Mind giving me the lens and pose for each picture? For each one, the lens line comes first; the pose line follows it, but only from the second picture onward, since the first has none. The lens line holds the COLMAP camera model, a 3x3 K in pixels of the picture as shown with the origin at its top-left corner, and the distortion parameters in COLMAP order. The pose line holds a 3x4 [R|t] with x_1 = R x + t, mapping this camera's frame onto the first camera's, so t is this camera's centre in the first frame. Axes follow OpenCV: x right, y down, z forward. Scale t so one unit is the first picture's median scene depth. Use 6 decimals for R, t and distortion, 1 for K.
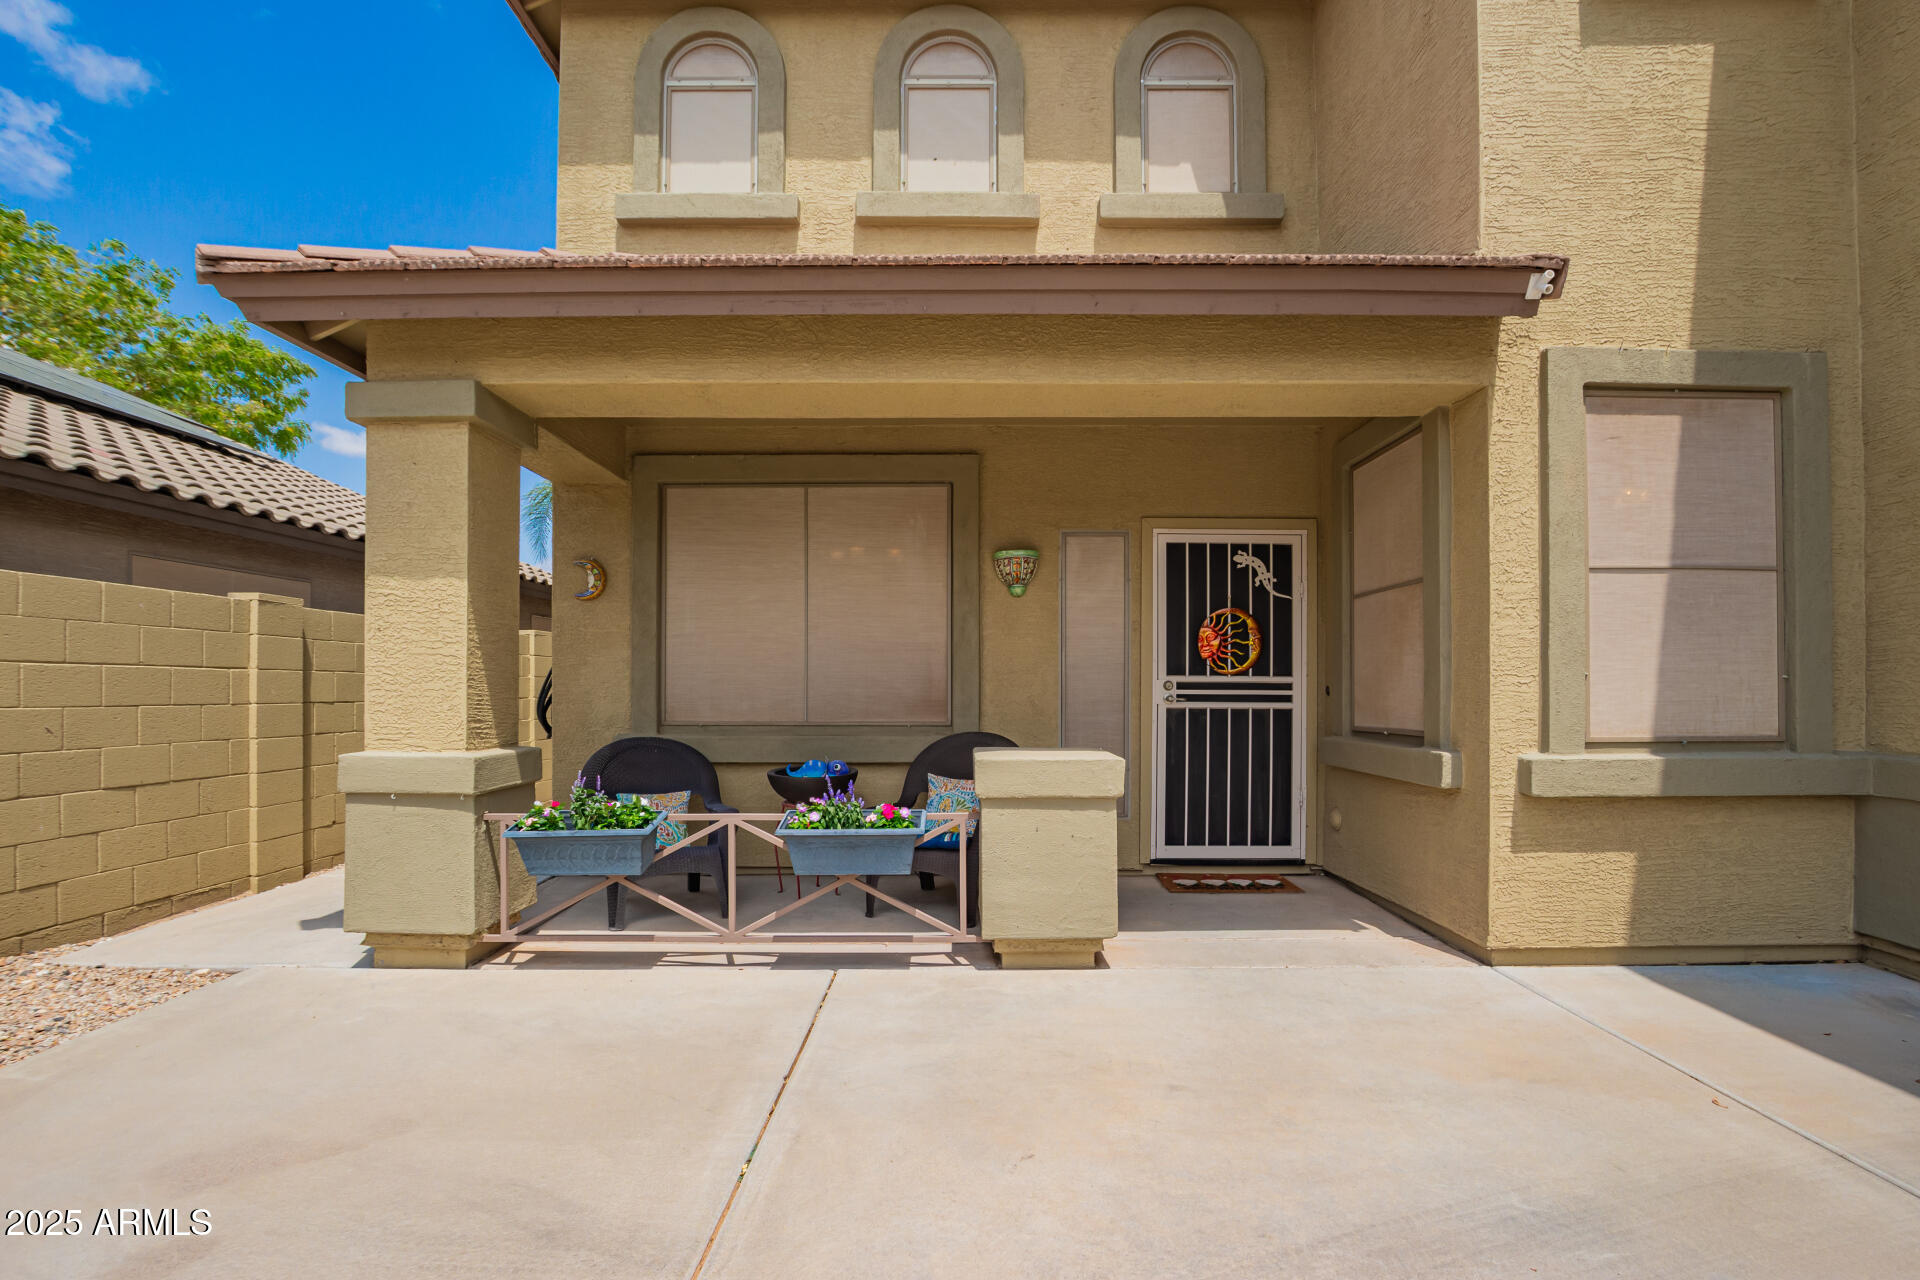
lens RADIAL K [[707.6, 0, 995.9], [0, 707.6, 690.4], [0, 0, 1]] dist [-0.014388, -0.000028]
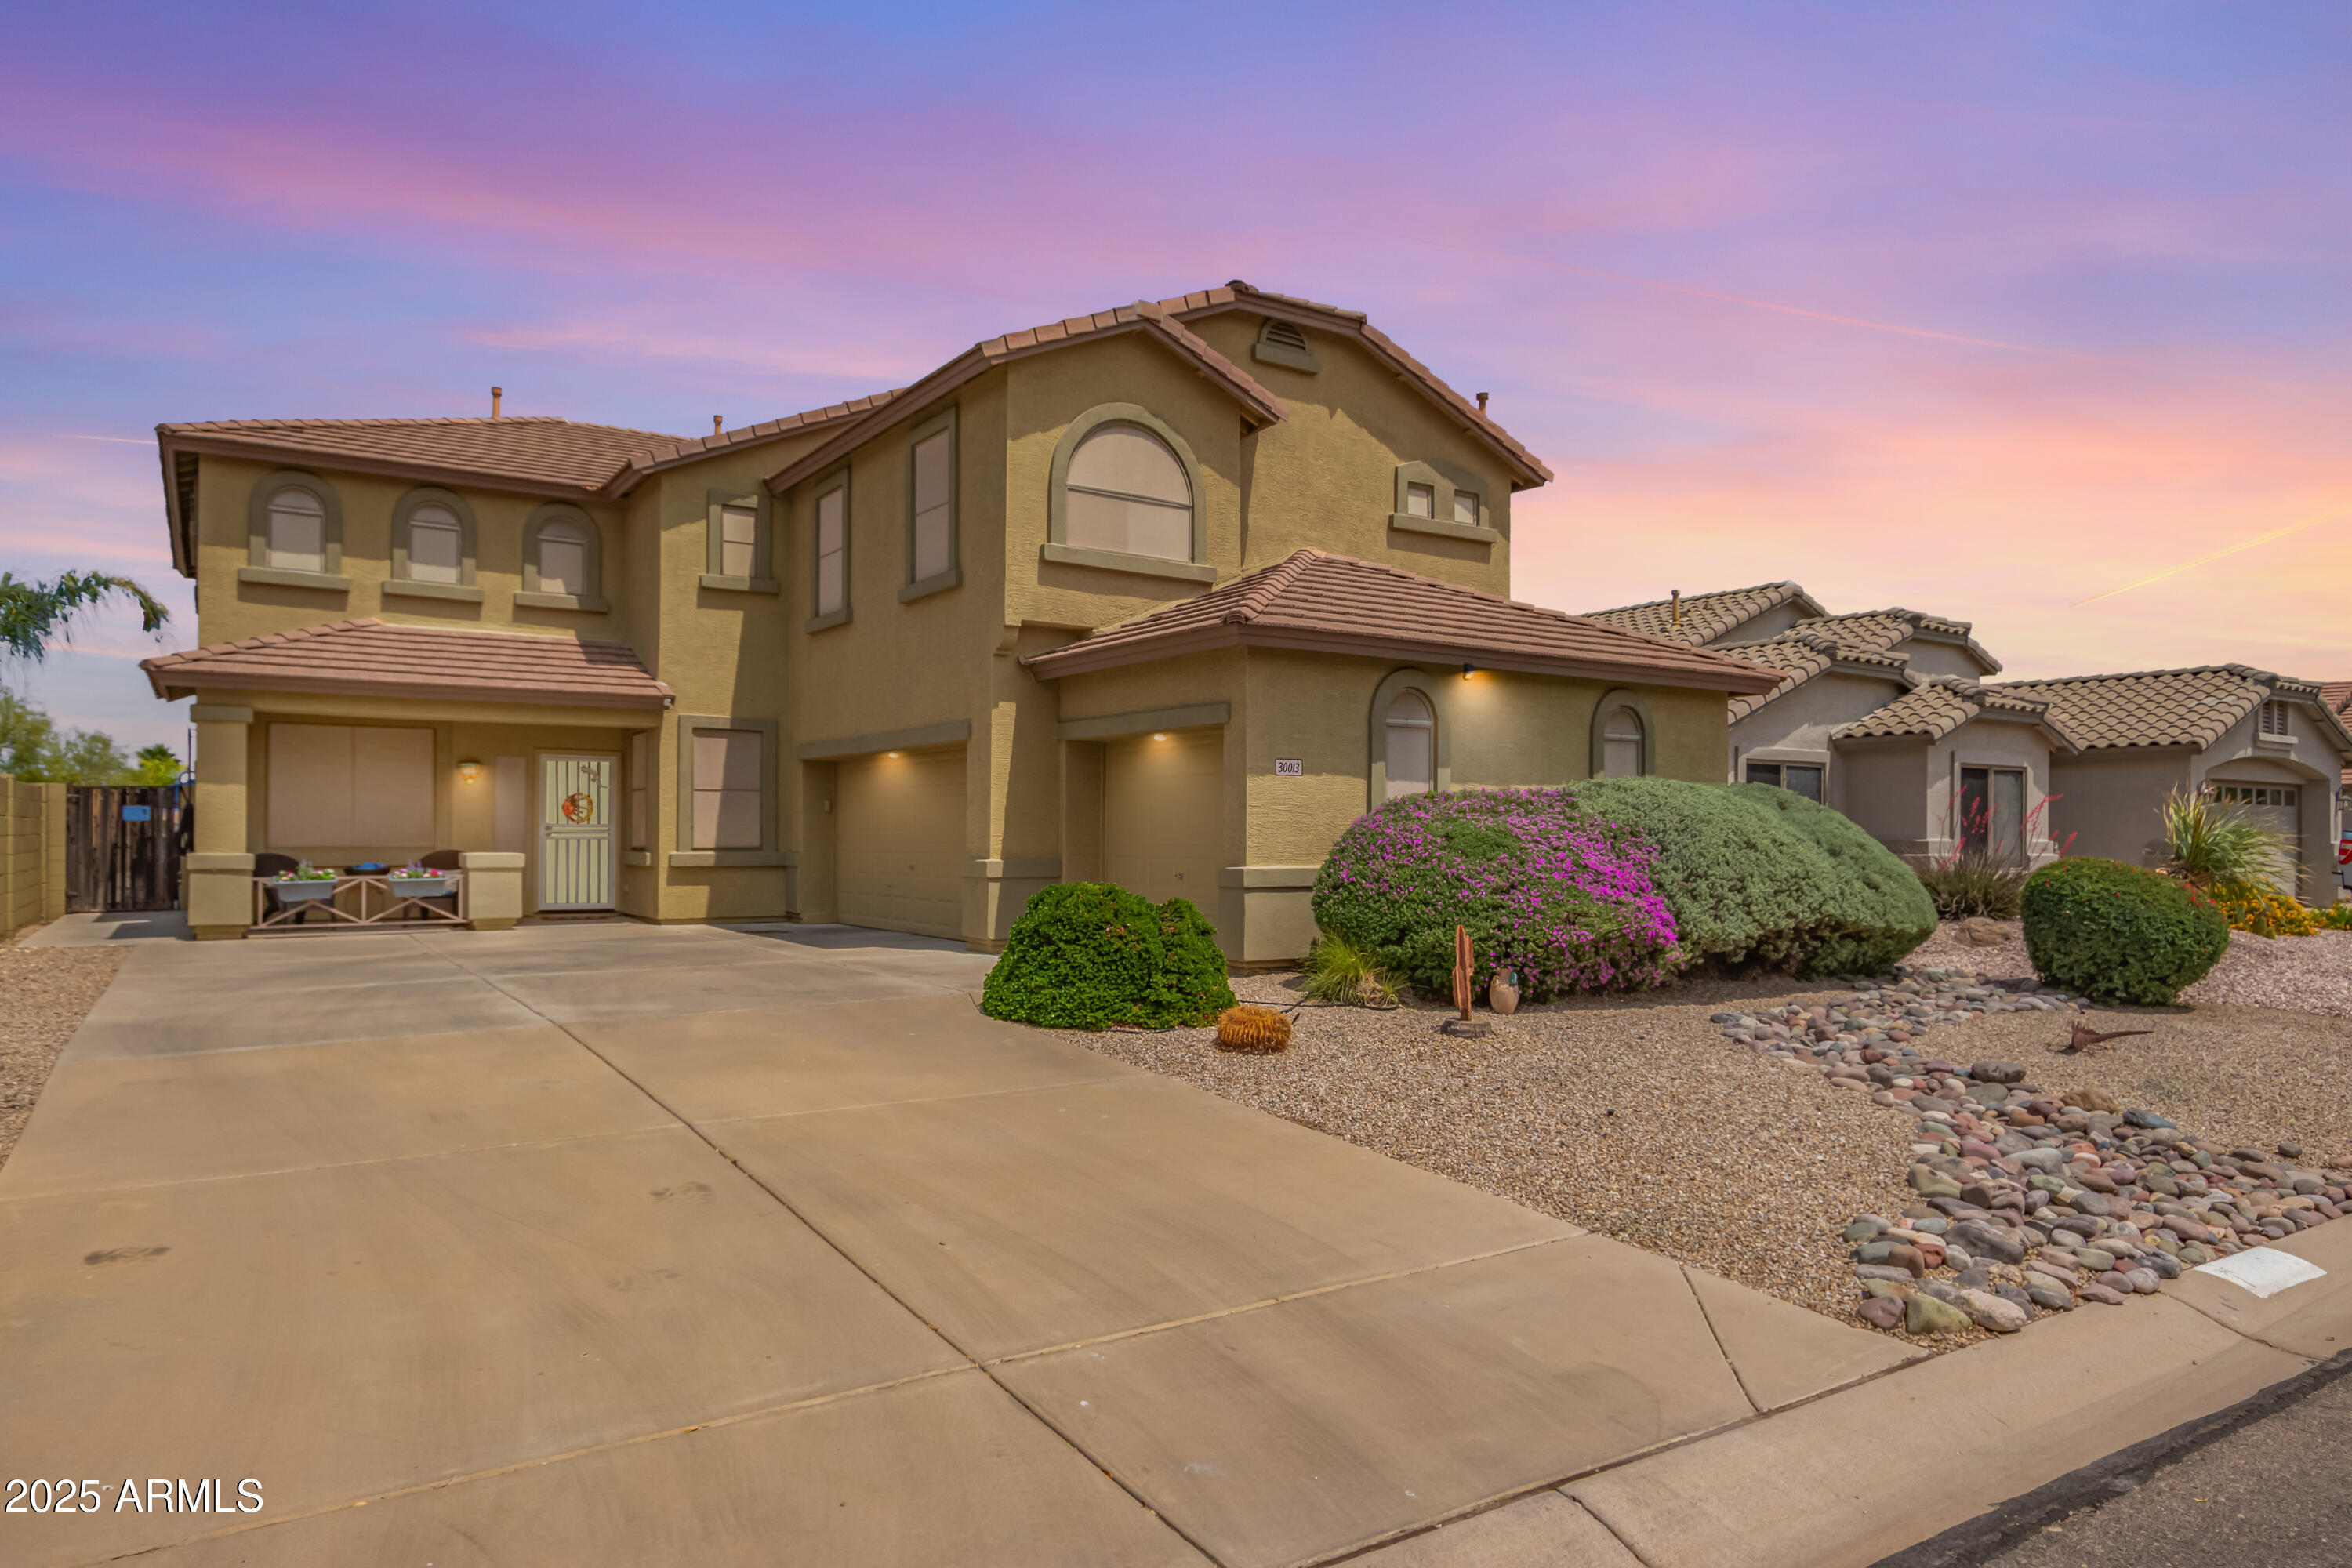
lens RADIAL K [[1479.1, 0, 1173.7], [0, 1479.1, 826.8], [0, 0, 1]] dist [-0.005093, 0.001031]
pose [[0.836631, 0.006192, 0.547732, -0.869075], [-0.005079, 0.999981, -0.003546, -0.006455], [-0.547744, 0.000184, 0.836646, -5.280586]]
